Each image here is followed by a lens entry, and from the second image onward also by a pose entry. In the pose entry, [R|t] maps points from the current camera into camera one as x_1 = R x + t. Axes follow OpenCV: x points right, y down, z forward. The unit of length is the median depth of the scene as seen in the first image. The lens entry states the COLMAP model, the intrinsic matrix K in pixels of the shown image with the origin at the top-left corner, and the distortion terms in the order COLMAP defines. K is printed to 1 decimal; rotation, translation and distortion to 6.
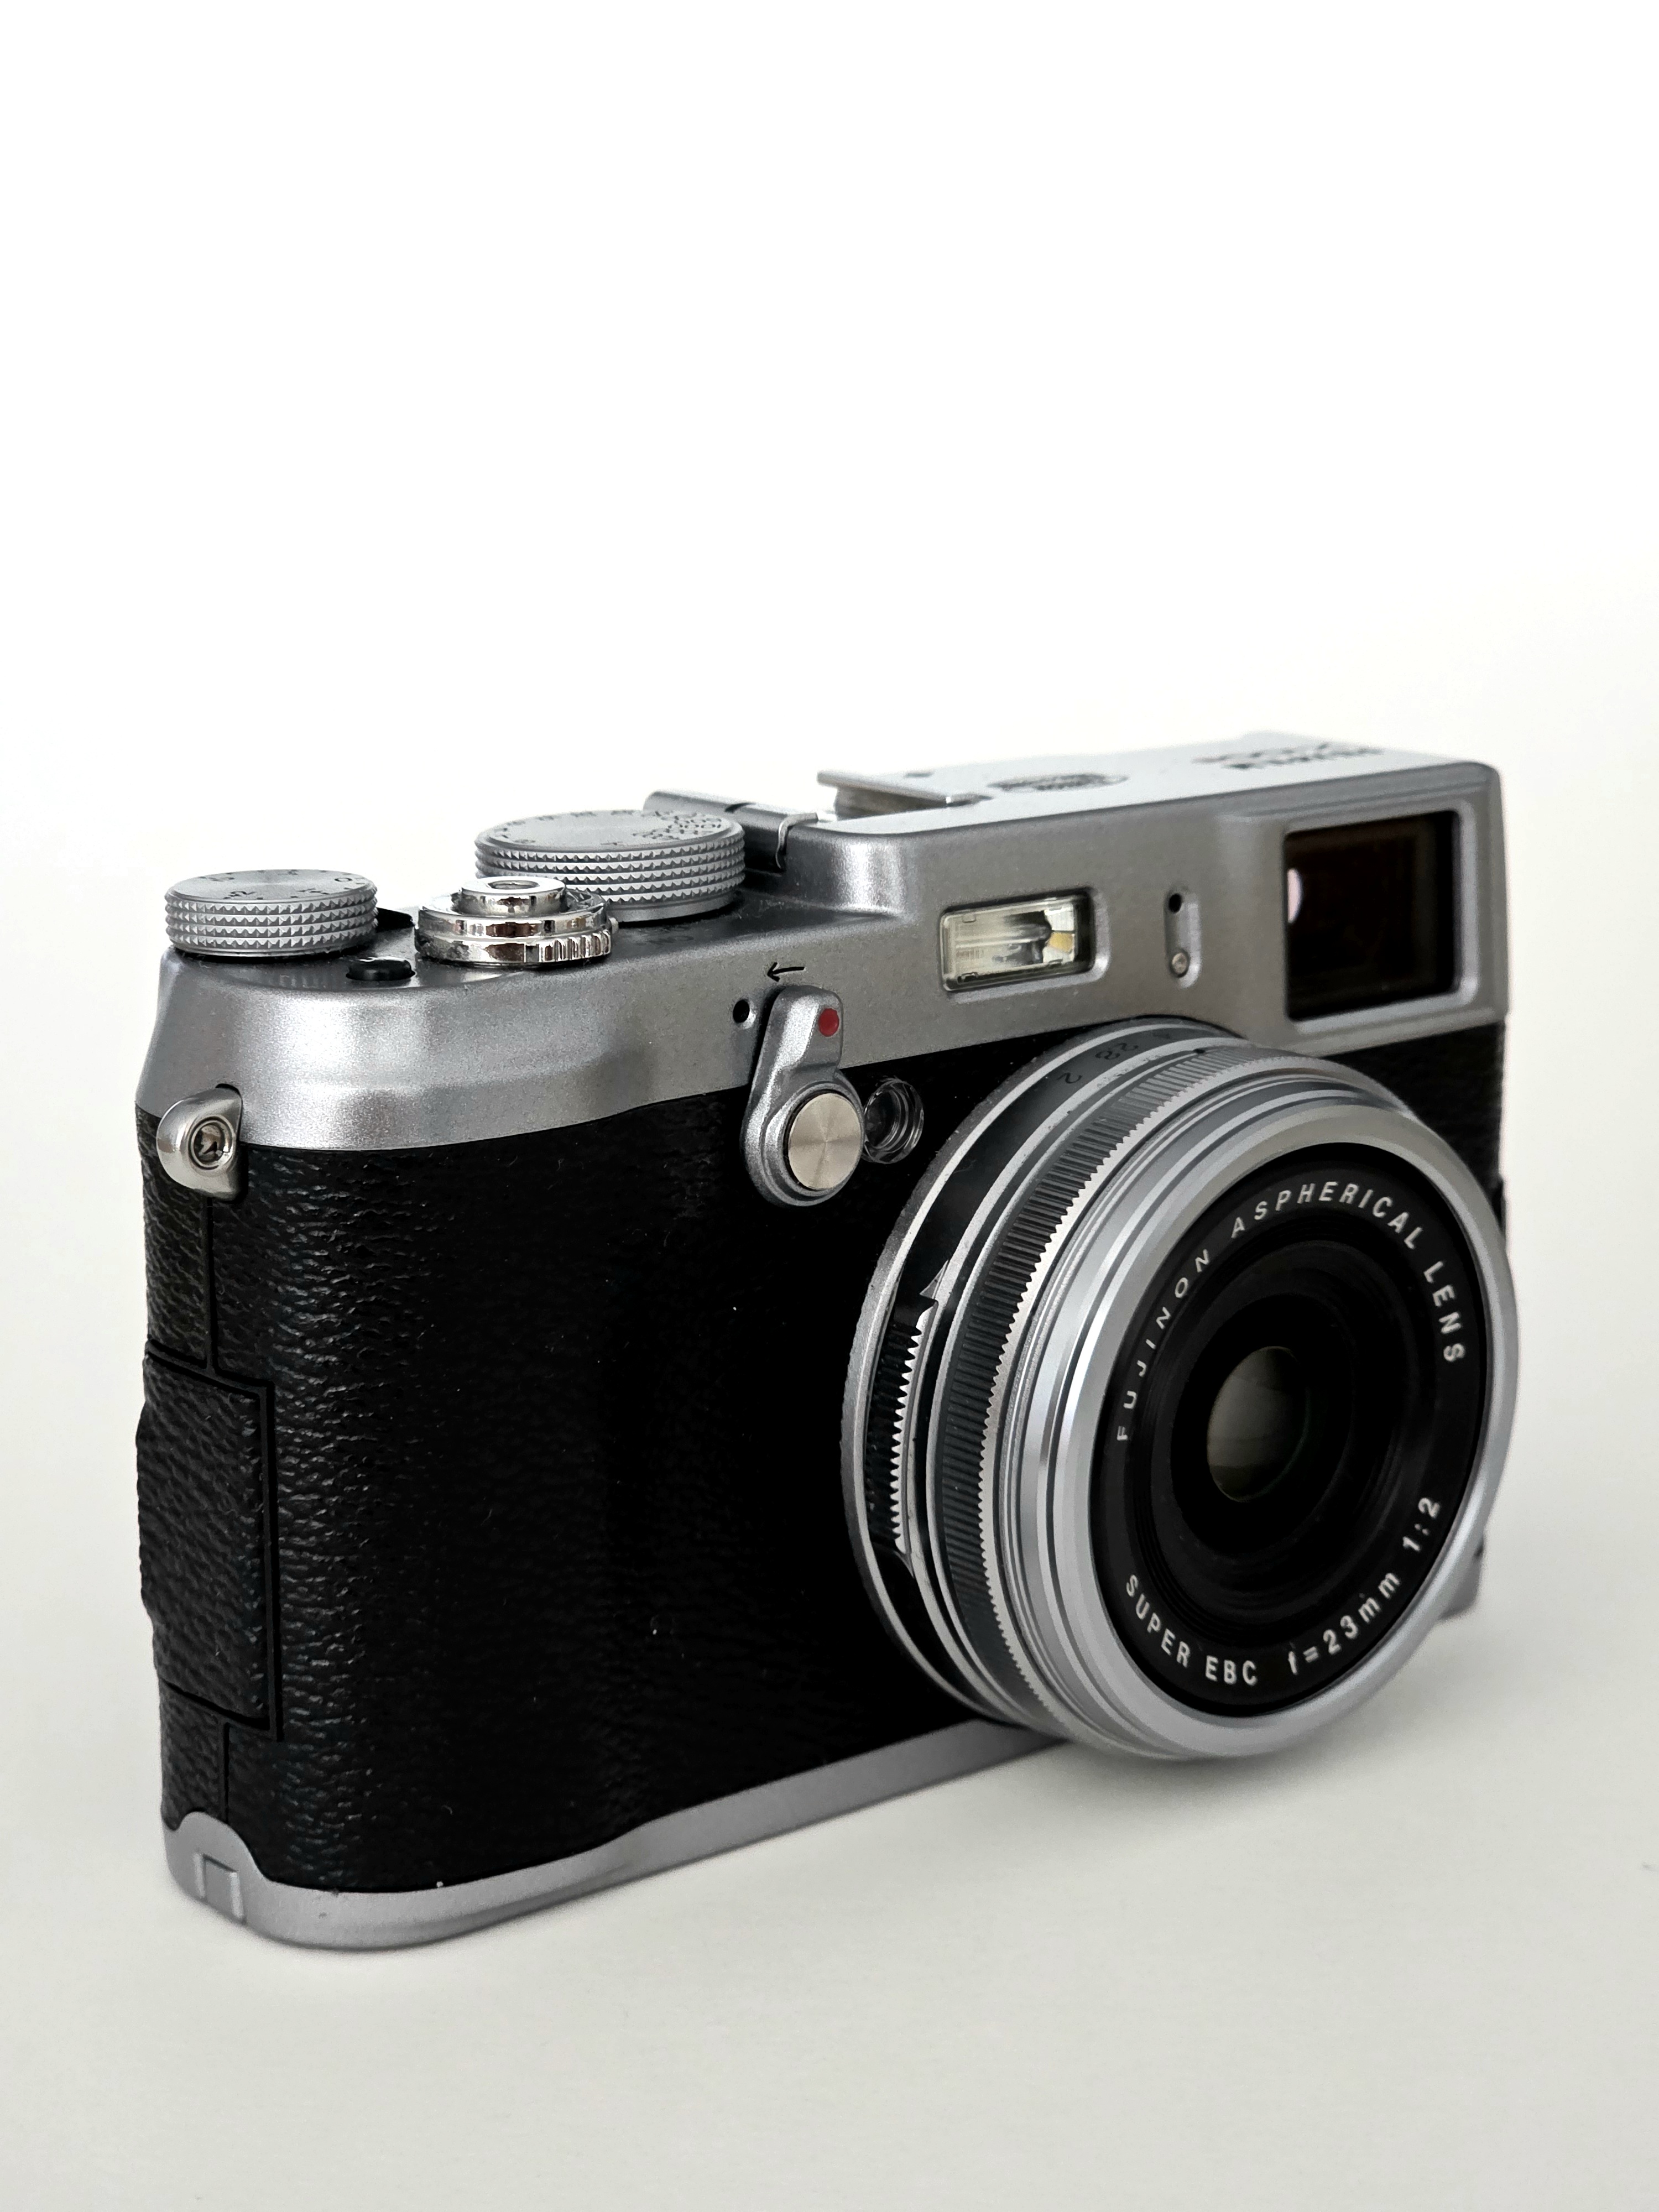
lens RADIAL K [[4385.5, 0, 826.9], [0, 4385.5, 1105.5], [0, 0, 1]] dist [-0.055095, 0.226303]
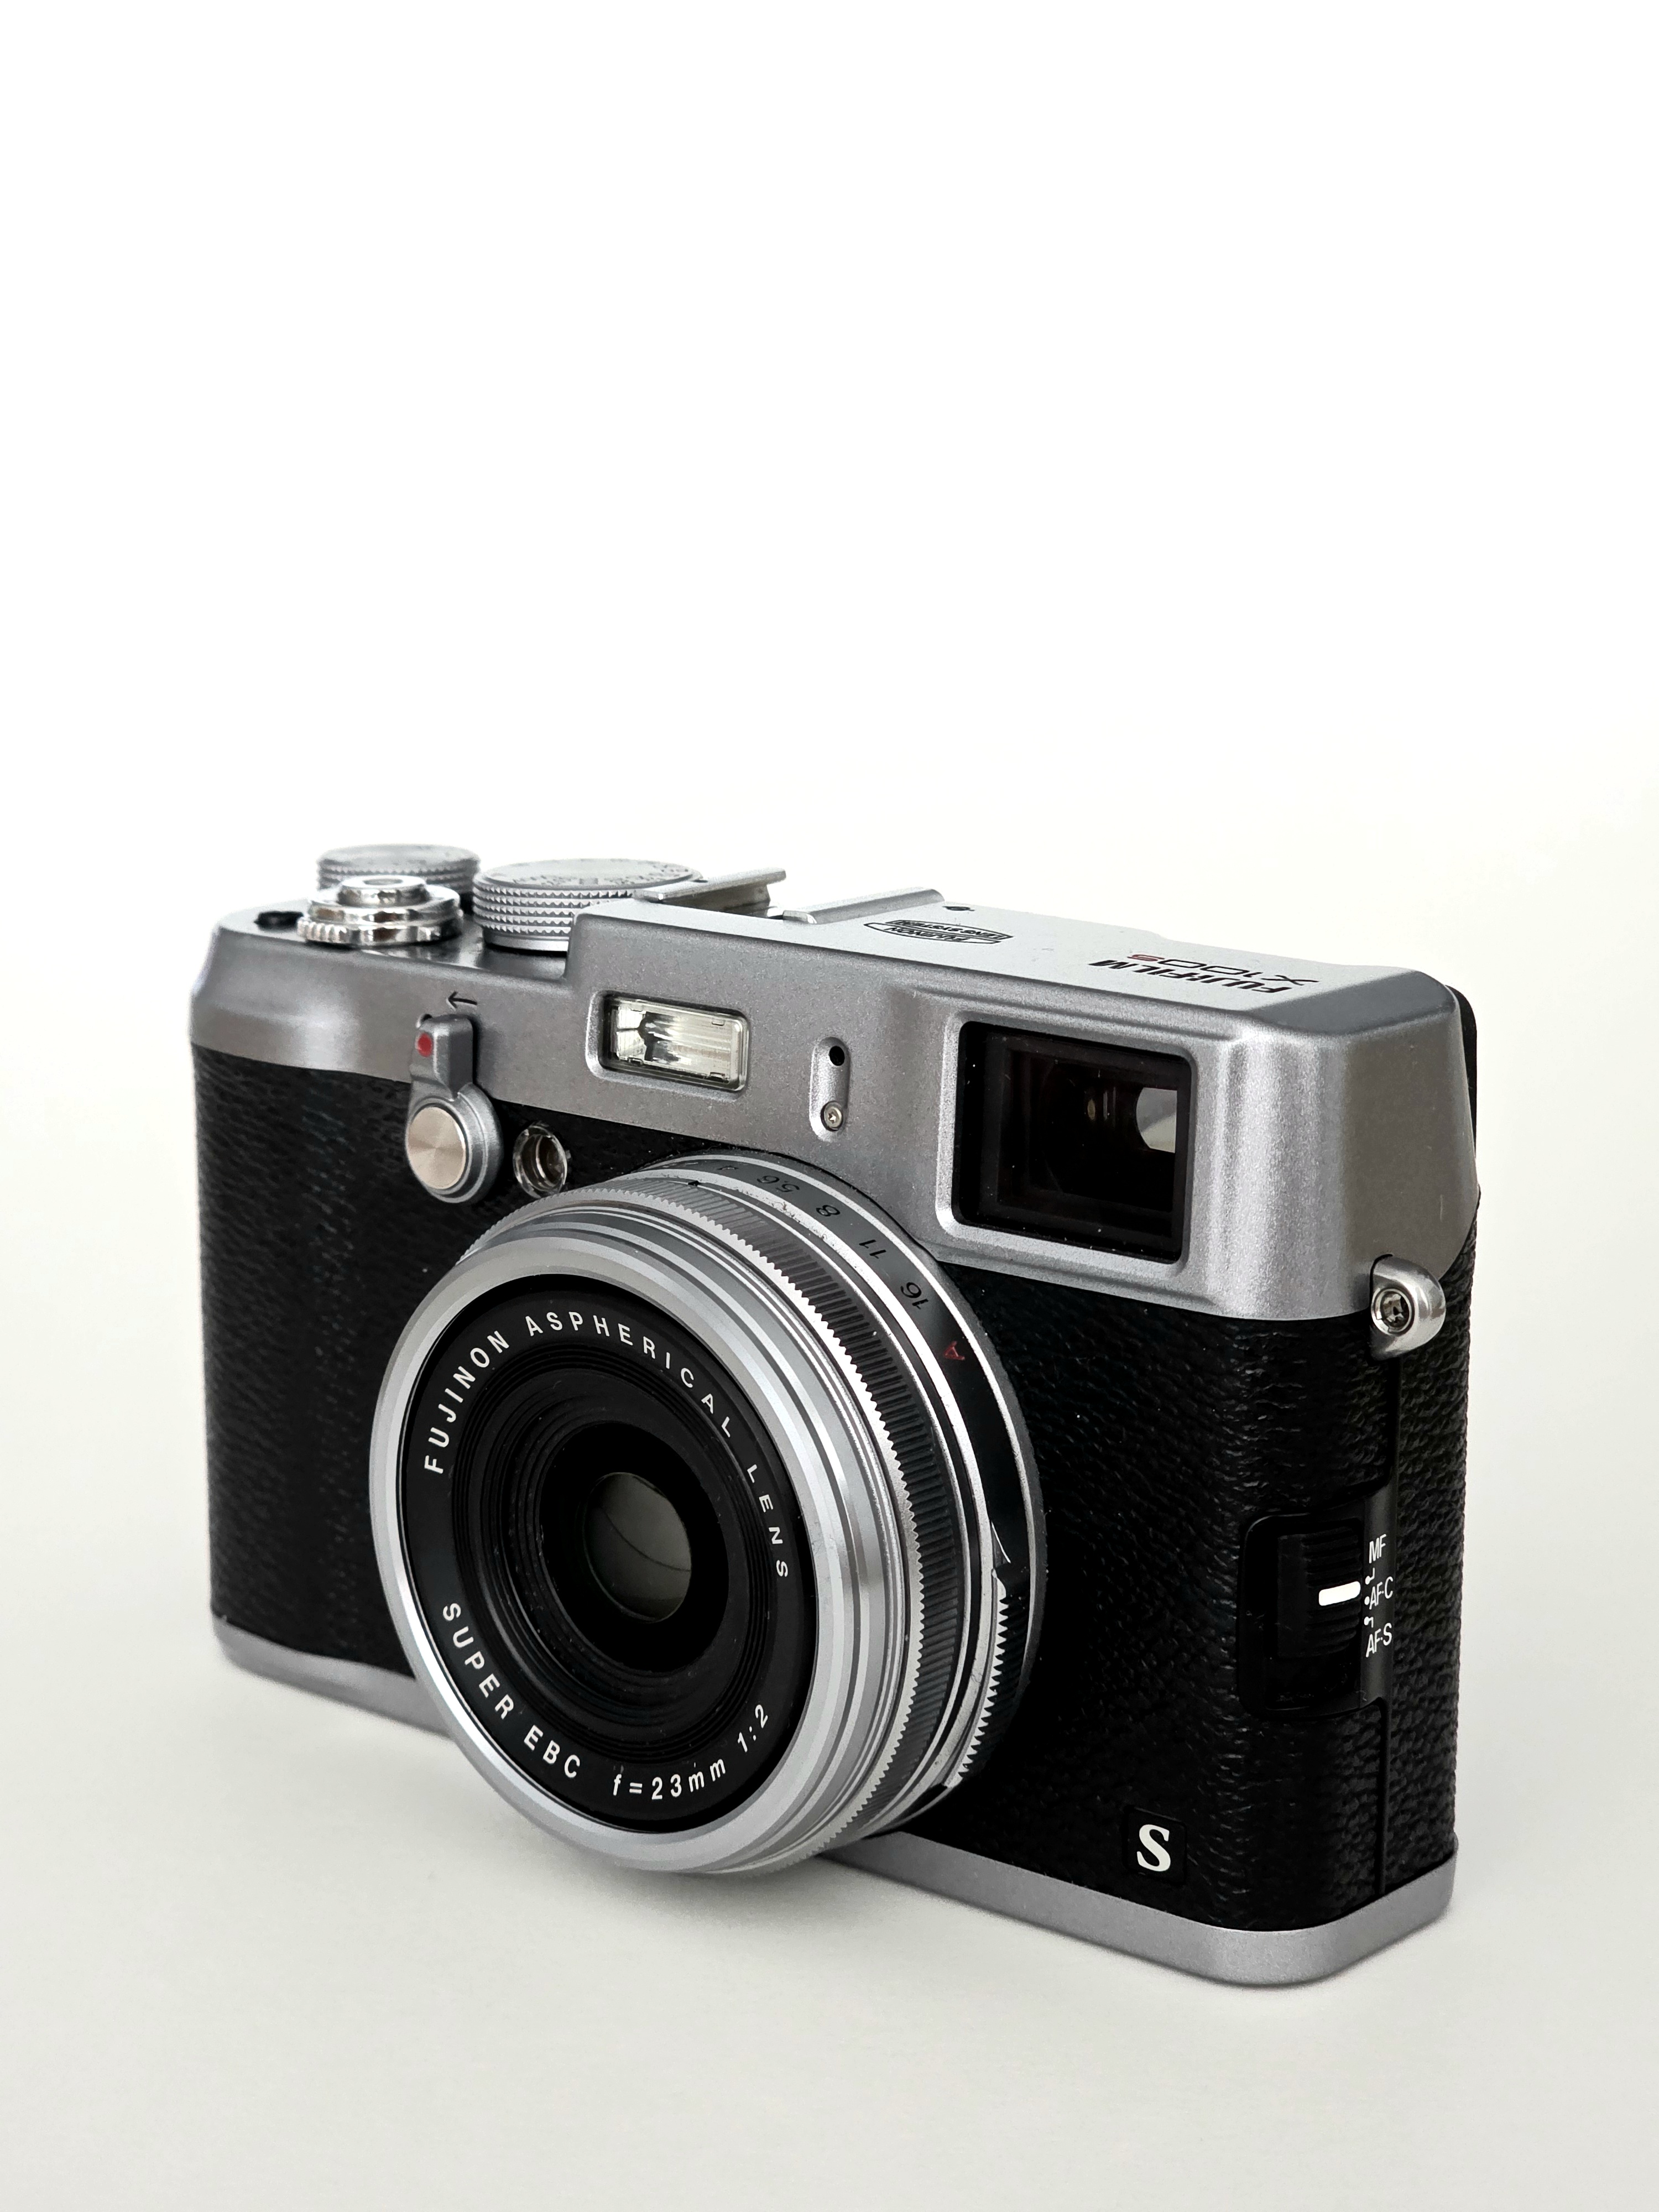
lens RADIAL K [[4385.5, 0, 826.9], [0, 4385.5, 1105.5], [0, 0, 1]] dist [-0.055095, 0.226303]
pose [[0.107122, 0.196040, -0.974727, 1.100352], [-0.206117, 0.963449, 0.171120, -0.214431], [0.972646, 0.182577, 0.143613, 0.894573]]
